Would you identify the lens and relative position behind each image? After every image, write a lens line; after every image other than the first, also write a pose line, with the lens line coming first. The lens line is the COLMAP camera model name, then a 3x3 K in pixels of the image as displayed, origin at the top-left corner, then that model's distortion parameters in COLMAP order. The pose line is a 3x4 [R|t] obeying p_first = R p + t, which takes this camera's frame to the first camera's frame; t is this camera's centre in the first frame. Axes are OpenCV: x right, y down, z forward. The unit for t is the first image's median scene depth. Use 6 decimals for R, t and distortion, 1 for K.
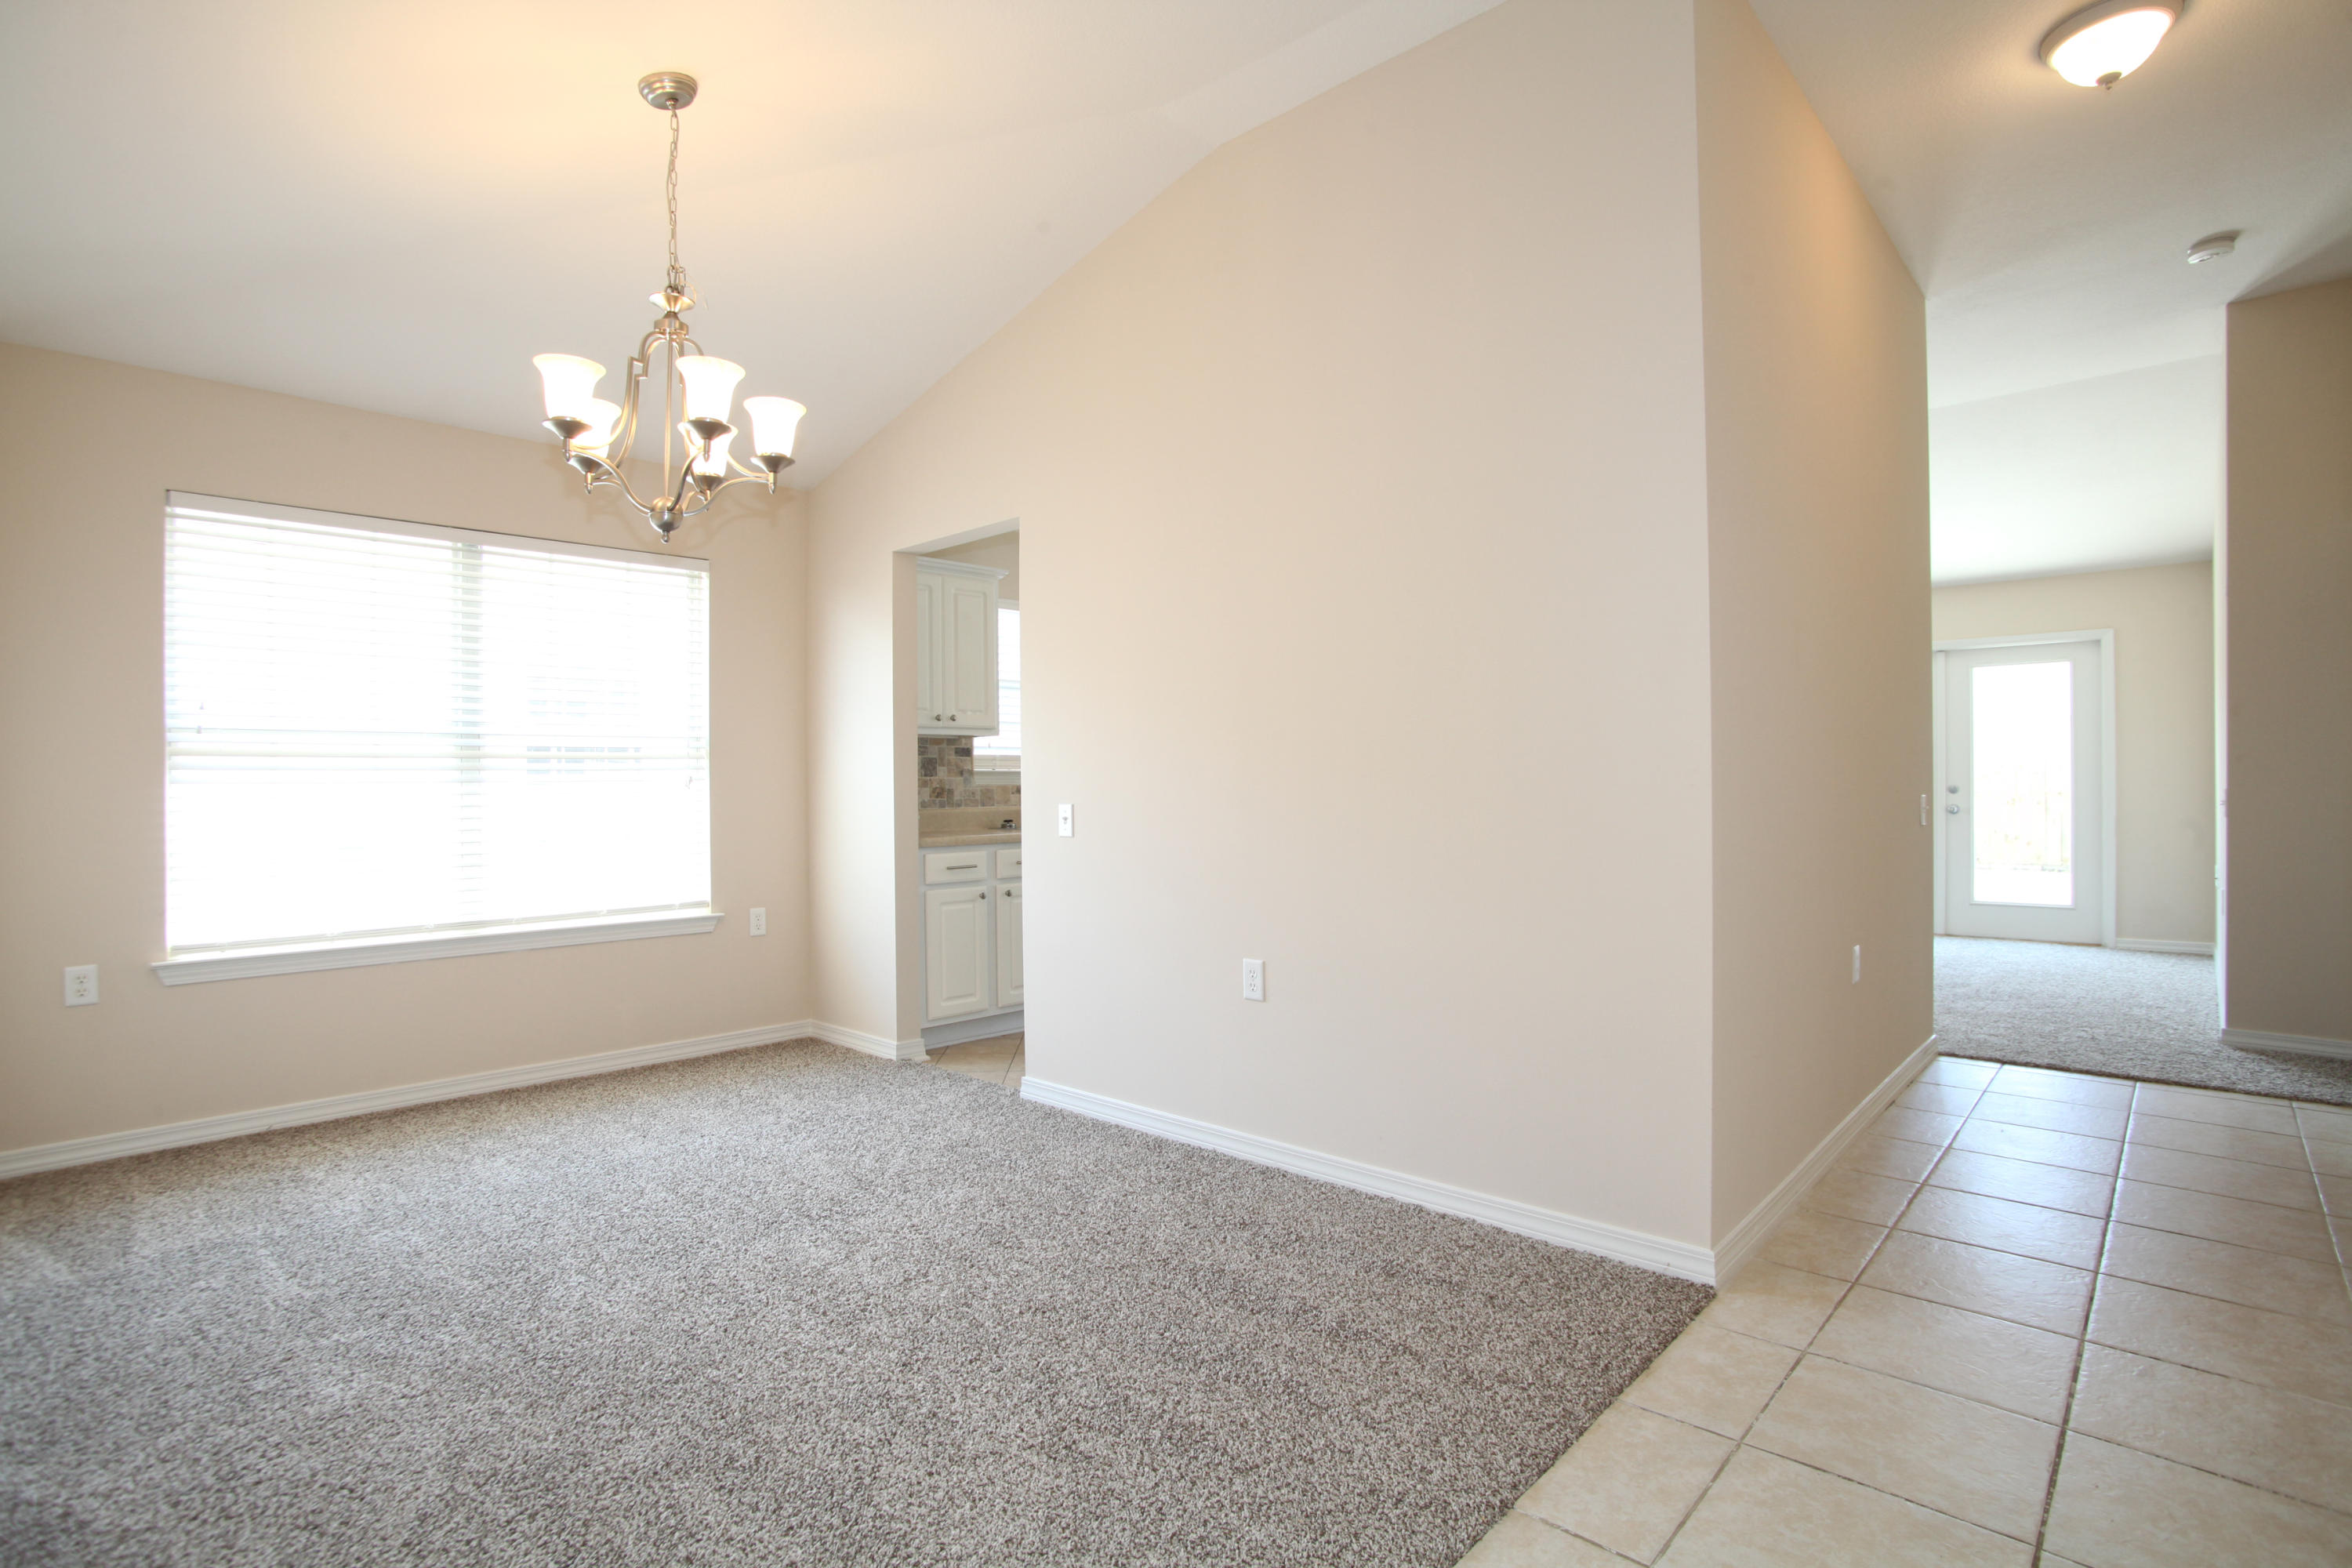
lens RADIAL K [[1162.5, 0, 1141.7], [0, 1162.5, 790.2], [0, 0, 1]] dist [-0.094667, 0.039728]
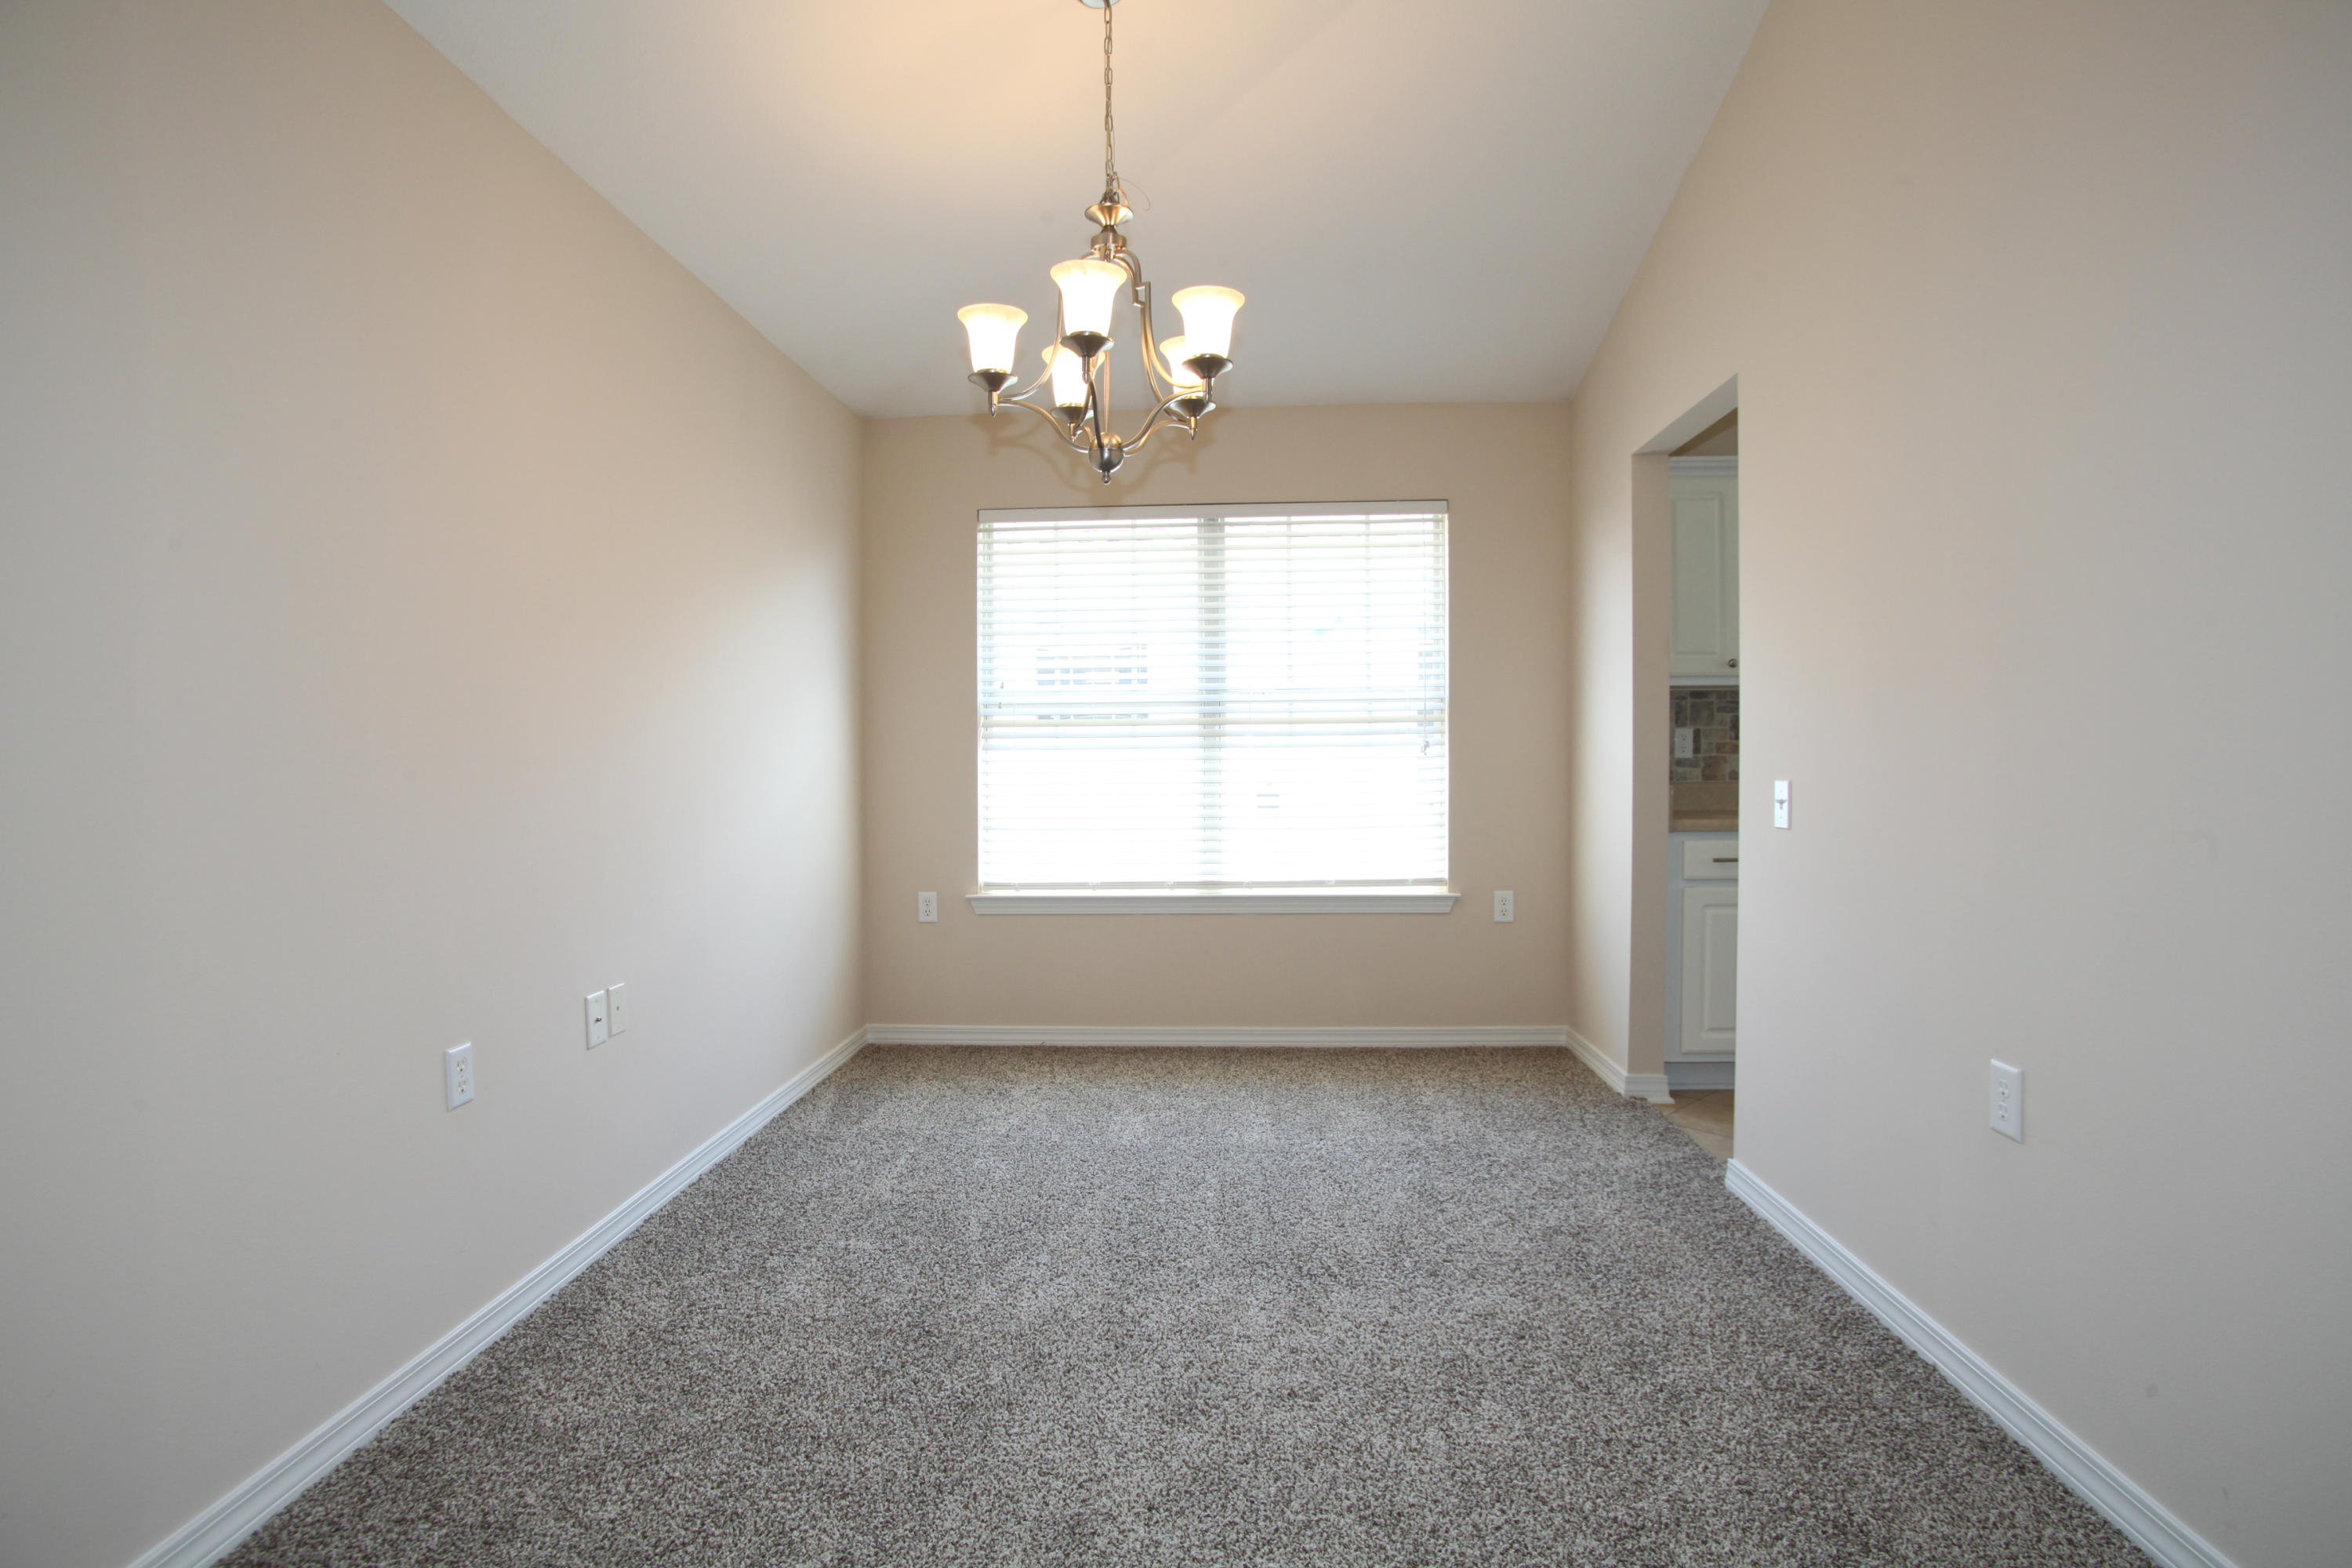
lens RADIAL K [[1162.5, 0, 1141.7], [0, 1162.5, 790.2], [0, 0, 1]] dist [-0.094667, 0.039728]
pose [[0.642004, 0.025948, -0.766262, 0.210318], [-0.000899, 0.999452, 0.033091, -0.003828], [0.766700, -0.020555, 0.641676, 0.298333]]
